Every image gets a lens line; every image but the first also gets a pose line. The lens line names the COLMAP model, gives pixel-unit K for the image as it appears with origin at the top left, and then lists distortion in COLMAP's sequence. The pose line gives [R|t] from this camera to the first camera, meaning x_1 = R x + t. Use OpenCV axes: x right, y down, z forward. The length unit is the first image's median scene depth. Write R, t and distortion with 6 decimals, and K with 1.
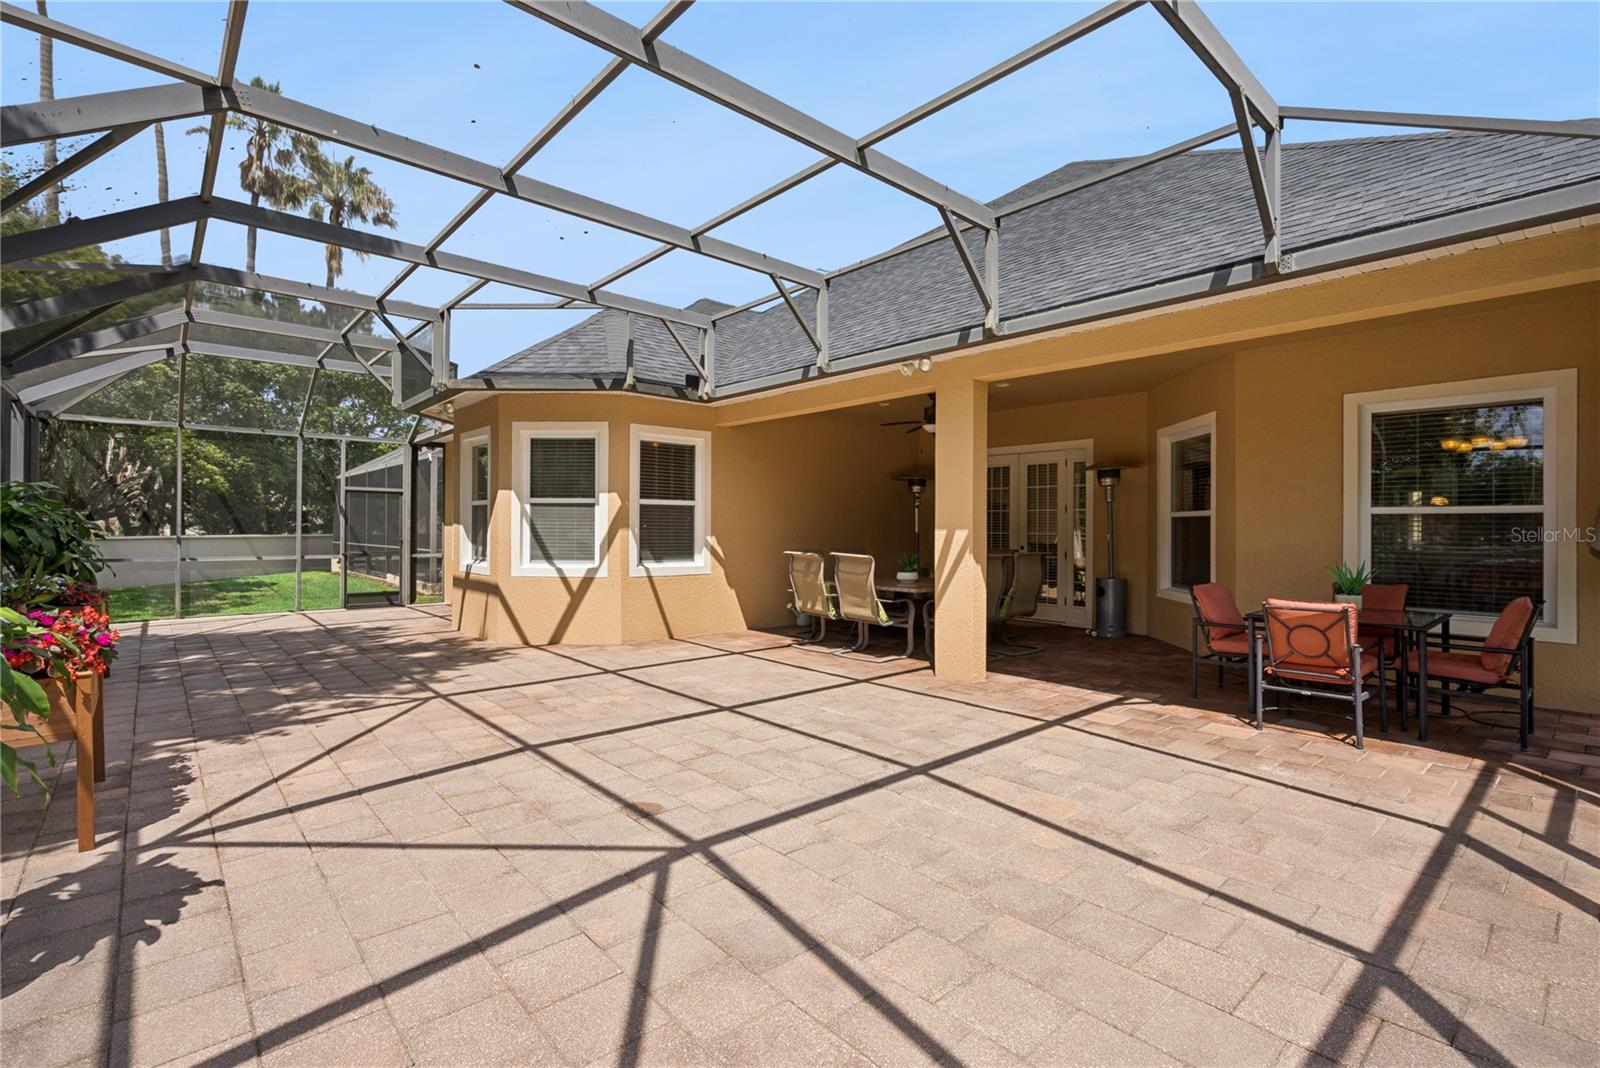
lens RADIAL K [[730.2, 0, 812.3], [0, 730.2, 531.1], [0, 0, 1]] dist [-0.005013, 0.001569]
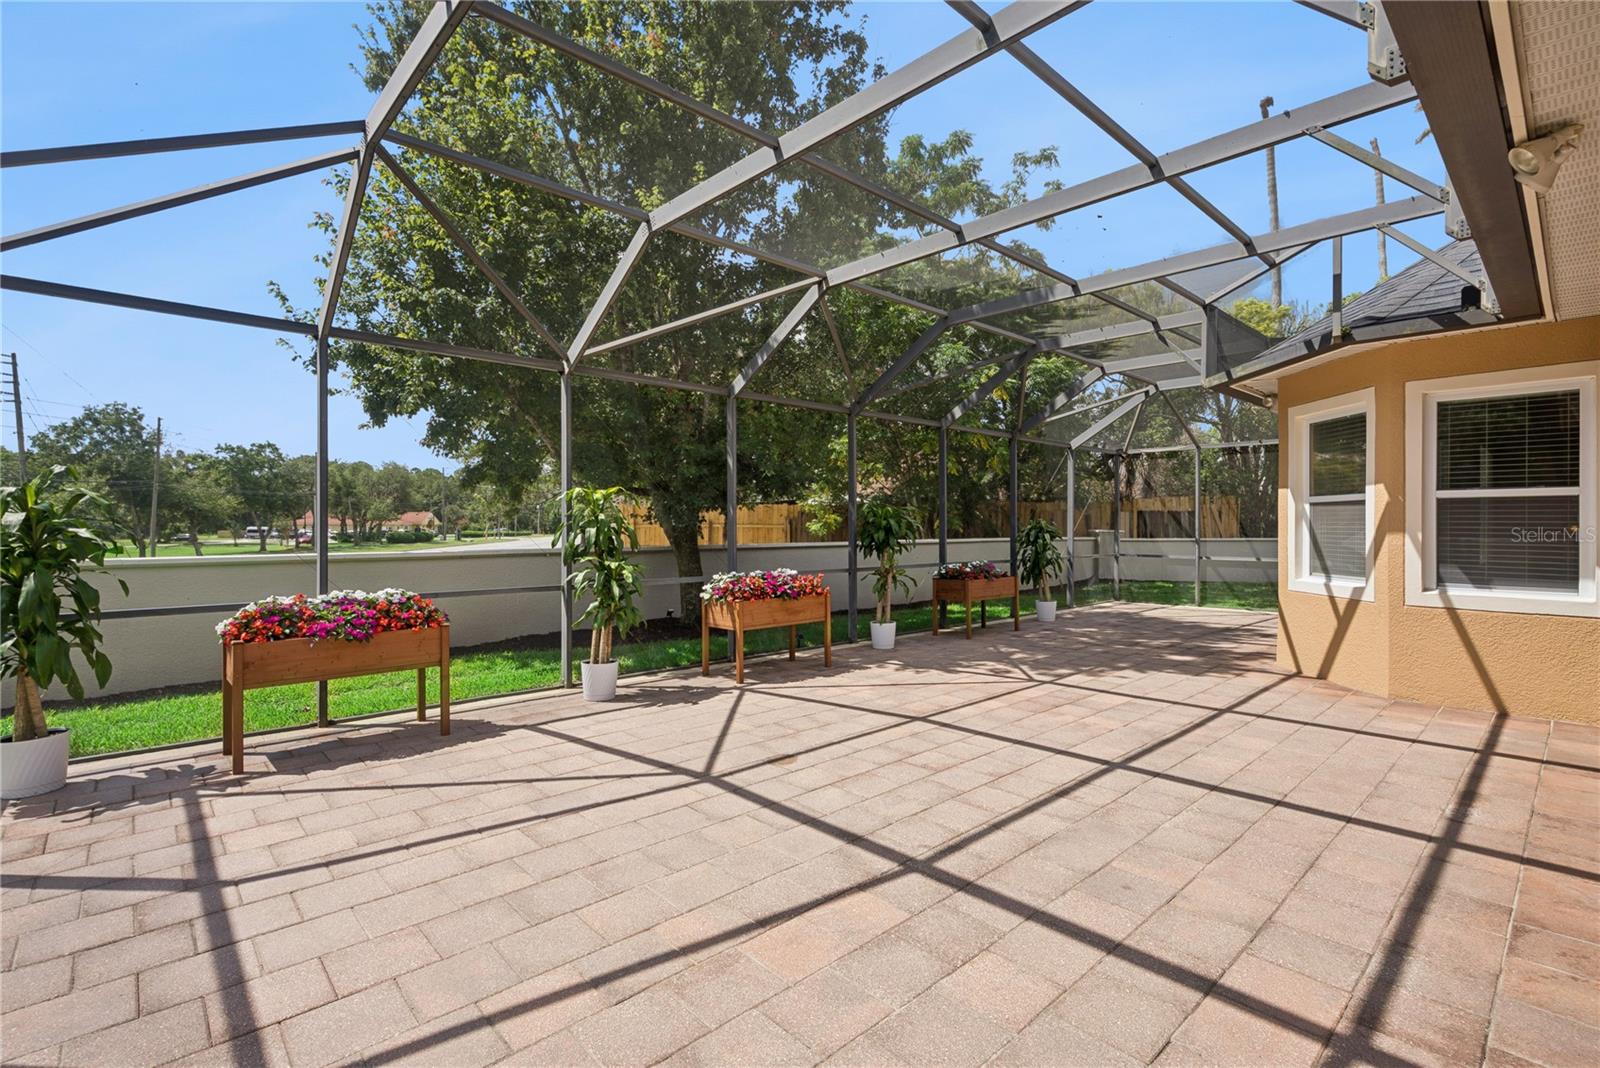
lens RADIAL K [[730.2, 0, 813.0], [0, 730.2, 528.4], [0, 0, 1]] dist [-0.005013, 0.001569]
pose [[0.033247, -0.001541, -0.999446, 0.814606], [-0.005968, 0.999981, -0.001740, -0.009202], [0.999429, 0.006022, 0.033237, 0.808801]]
